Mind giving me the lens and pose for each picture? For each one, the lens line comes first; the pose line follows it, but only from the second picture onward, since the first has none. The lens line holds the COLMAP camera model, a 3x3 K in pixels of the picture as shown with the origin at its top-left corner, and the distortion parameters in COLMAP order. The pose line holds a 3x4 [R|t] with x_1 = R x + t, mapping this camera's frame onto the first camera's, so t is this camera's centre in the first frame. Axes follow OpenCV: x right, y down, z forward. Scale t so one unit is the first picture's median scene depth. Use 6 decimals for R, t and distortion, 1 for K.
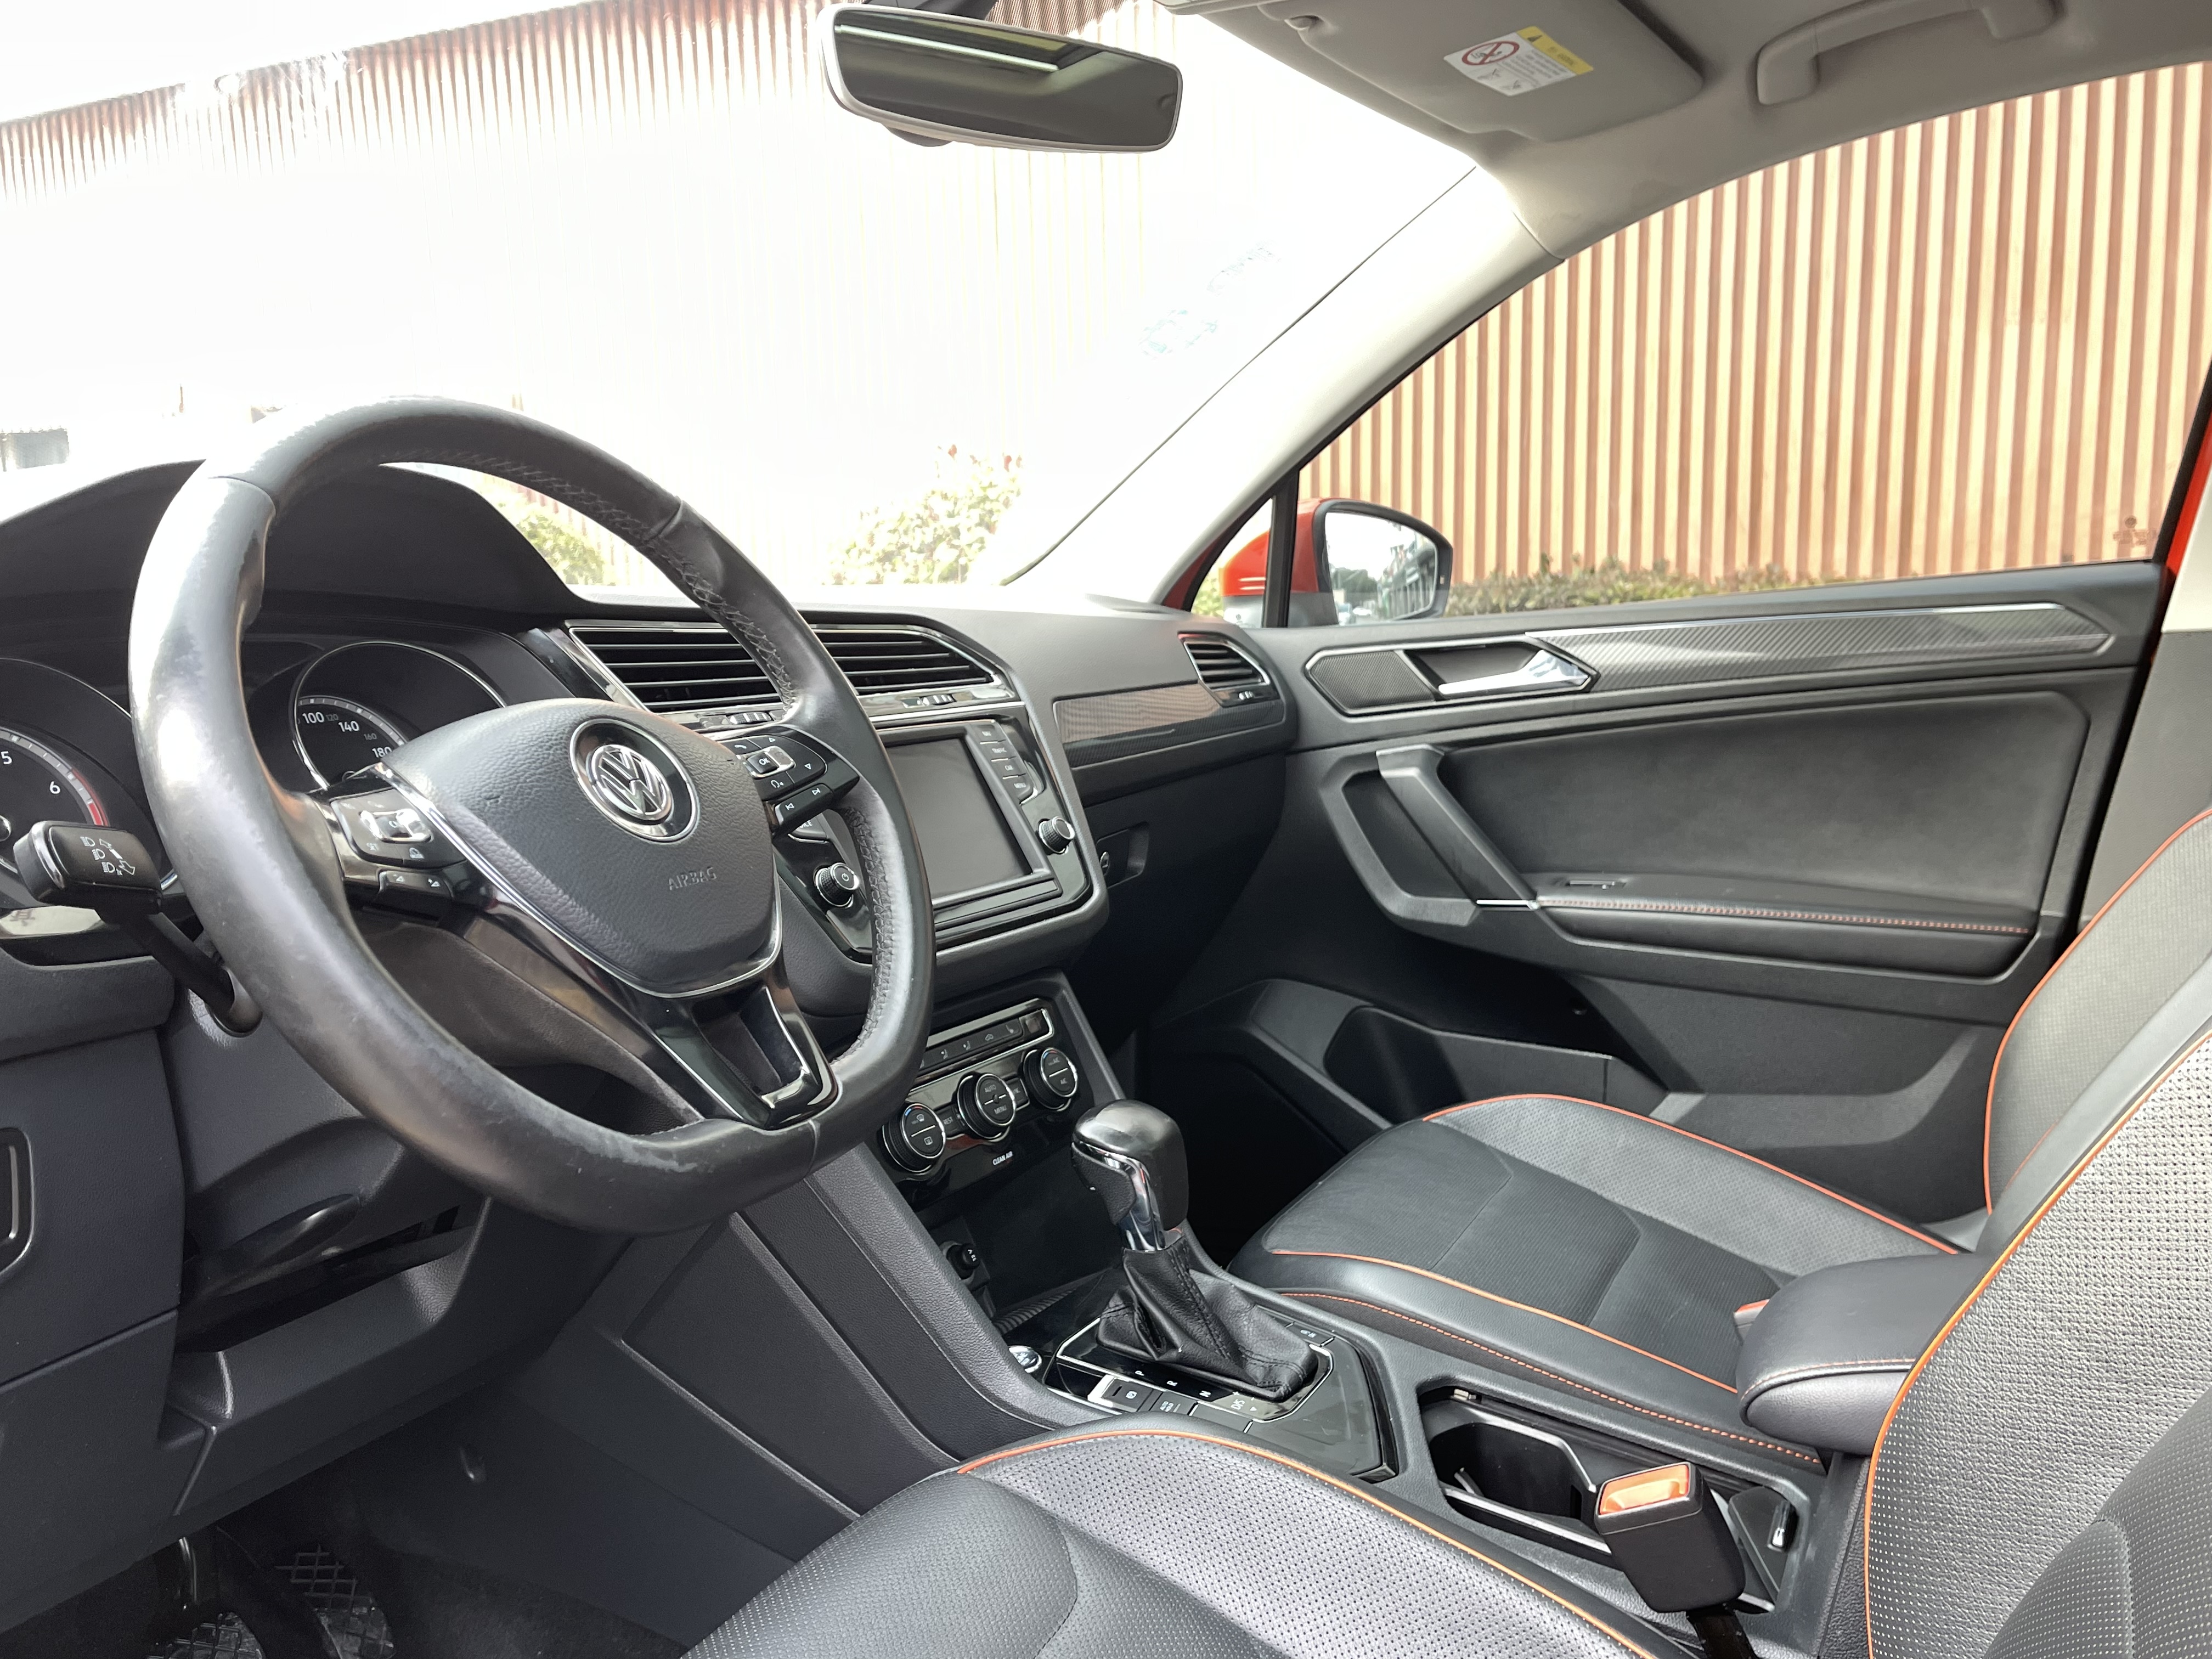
lens RADIAL K [[1792.3, 0, 1097.0], [0, 1792.3, 840.5], [0, 0, 1]] dist [0.070851, -0.084737]
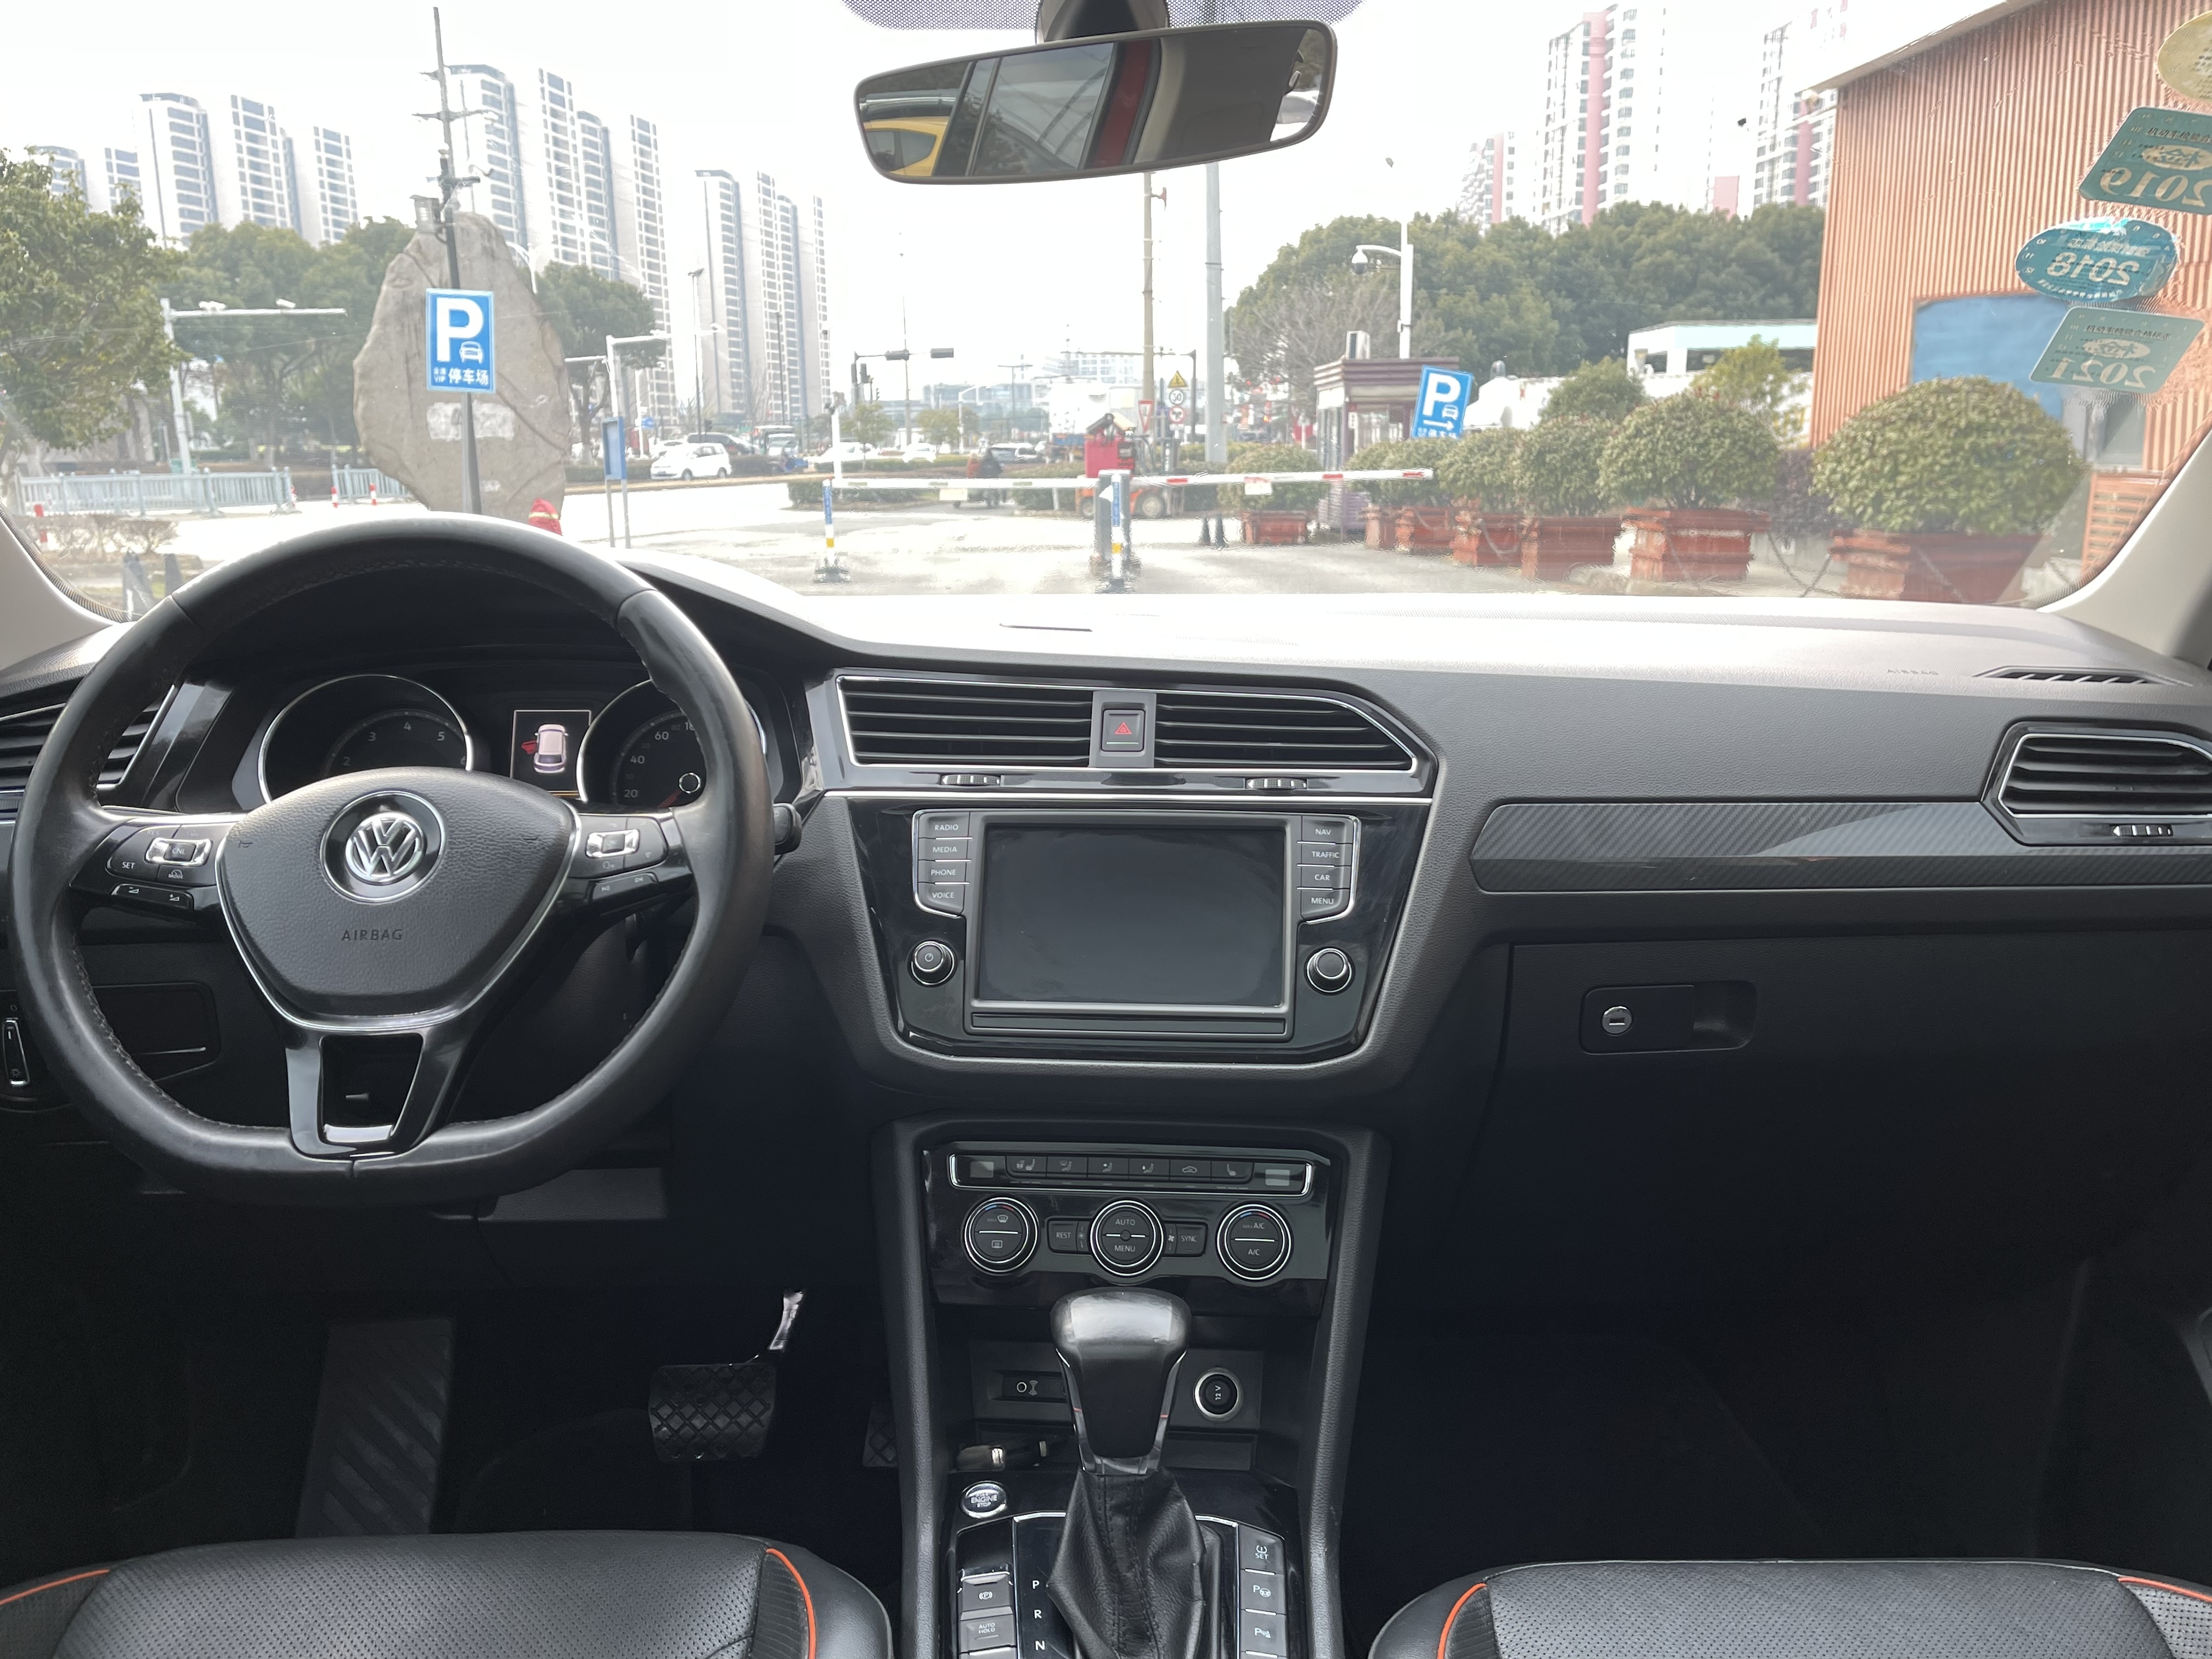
lens RADIAL K [[1792.3, 0, 1111.9], [0, 1792.3, 845.7], [0, 0, 1]] dist [0.070851, -0.084737]
pose [[0.466408, 0.212476, -0.858672, 0.474667], [-0.129736, 0.976657, 0.171202, -0.141361], [0.875004, 0.031551, 0.483086, 0.381346]]
